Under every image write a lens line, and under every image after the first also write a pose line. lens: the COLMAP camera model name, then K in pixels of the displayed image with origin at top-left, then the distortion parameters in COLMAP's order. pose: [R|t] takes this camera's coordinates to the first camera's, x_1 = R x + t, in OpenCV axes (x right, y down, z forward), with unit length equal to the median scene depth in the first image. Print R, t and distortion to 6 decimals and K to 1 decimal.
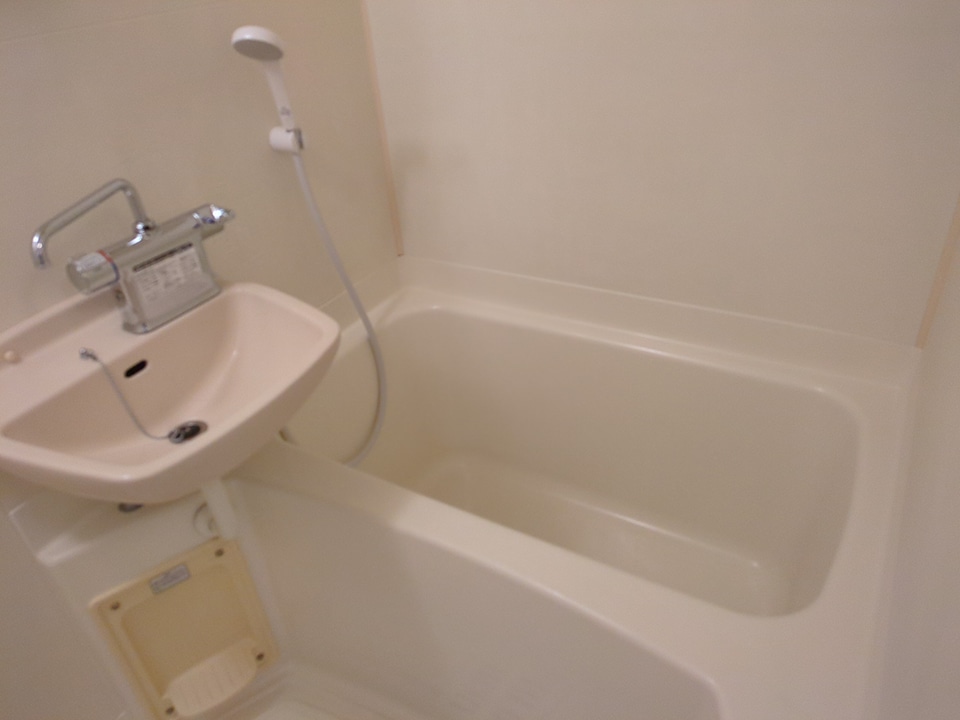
lens RADIAL K [[718.7, 0, 480.7], [0, 718.7, 359.0], [0, 0, 1]] dist [0.026064, -0.004438]
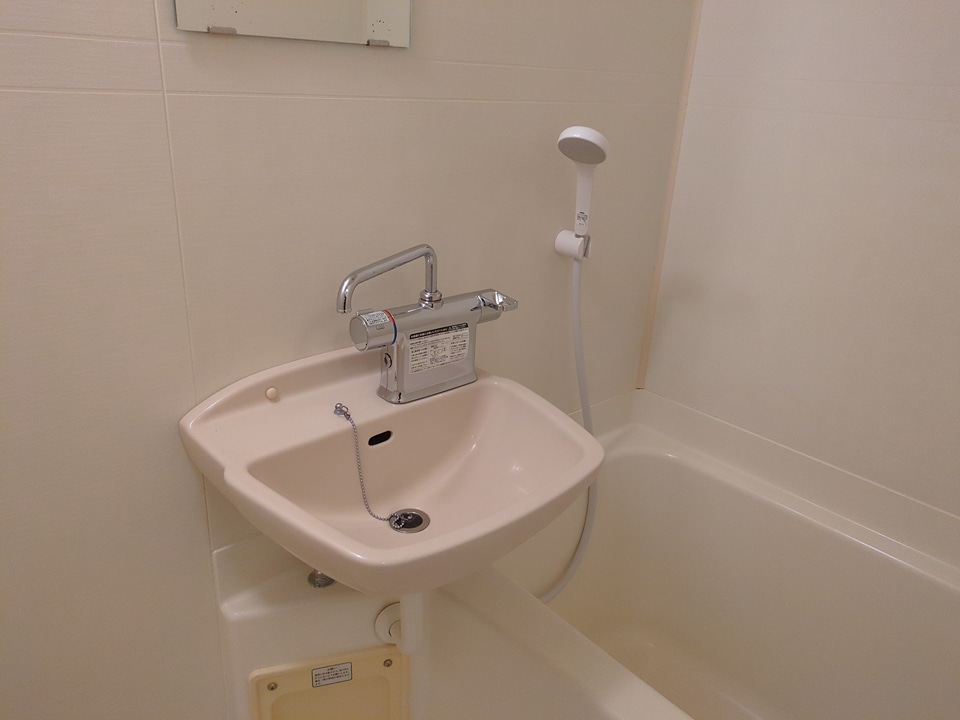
lens RADIAL K [[718.7, 0, 456.6], [0, 718.7, 355.6], [0, 0, 1]] dist [0.026064, -0.004438]
pose [[0.941054, 0.226624, -0.251117, -0.167522], [-0.269193, 0.951288, -0.150290, 0.023986], [0.204825, 0.209030, 0.956218, 0.106659]]
